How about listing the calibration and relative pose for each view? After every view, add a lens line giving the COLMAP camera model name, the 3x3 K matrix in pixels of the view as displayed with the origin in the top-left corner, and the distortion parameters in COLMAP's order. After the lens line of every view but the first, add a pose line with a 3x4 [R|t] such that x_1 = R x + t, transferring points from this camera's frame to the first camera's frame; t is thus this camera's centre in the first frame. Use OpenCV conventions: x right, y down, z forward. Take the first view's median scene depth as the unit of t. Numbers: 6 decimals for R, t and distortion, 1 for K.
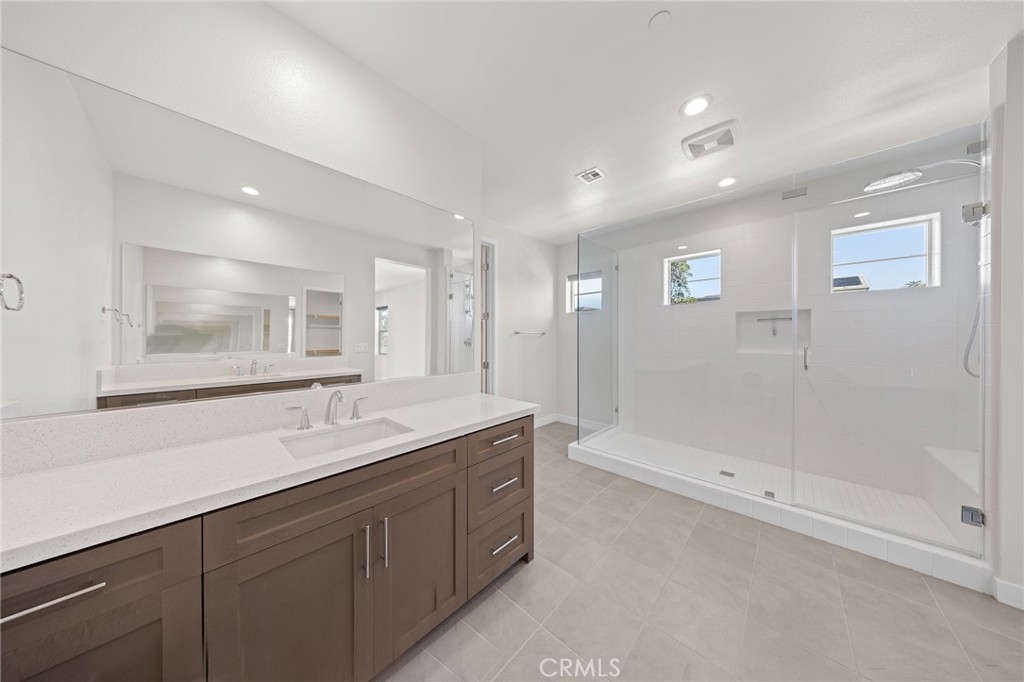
lens RADIAL K [[296.1, 0, 514.5], [0, 296.1, 336.9], [0, 0, 1]] dist [0.000474, 0.000037]
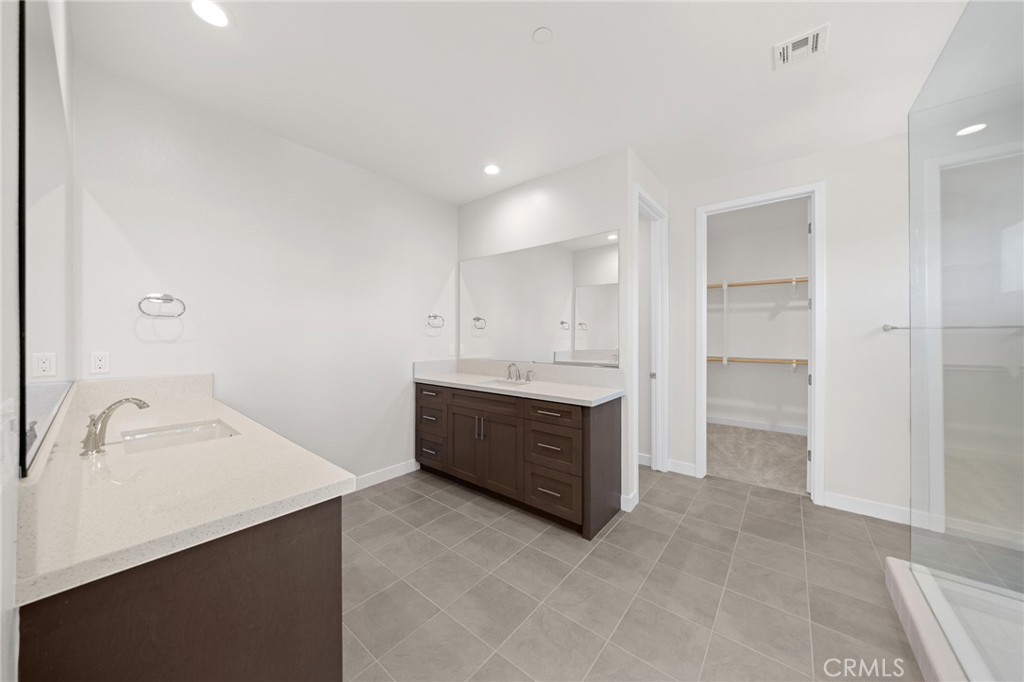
lens RADIAL K [[342.1, 0, 510.7], [0, 342.1, 339.2], [0, 0, 1]] dist [-0.002672, -0.000331]
pose [[0.069074, 0.002331, -0.997609, 1.578317], [-0.000650, 0.999997, 0.002292, 0.013175], [0.997611, 0.000490, 0.069075, 0.768096]]
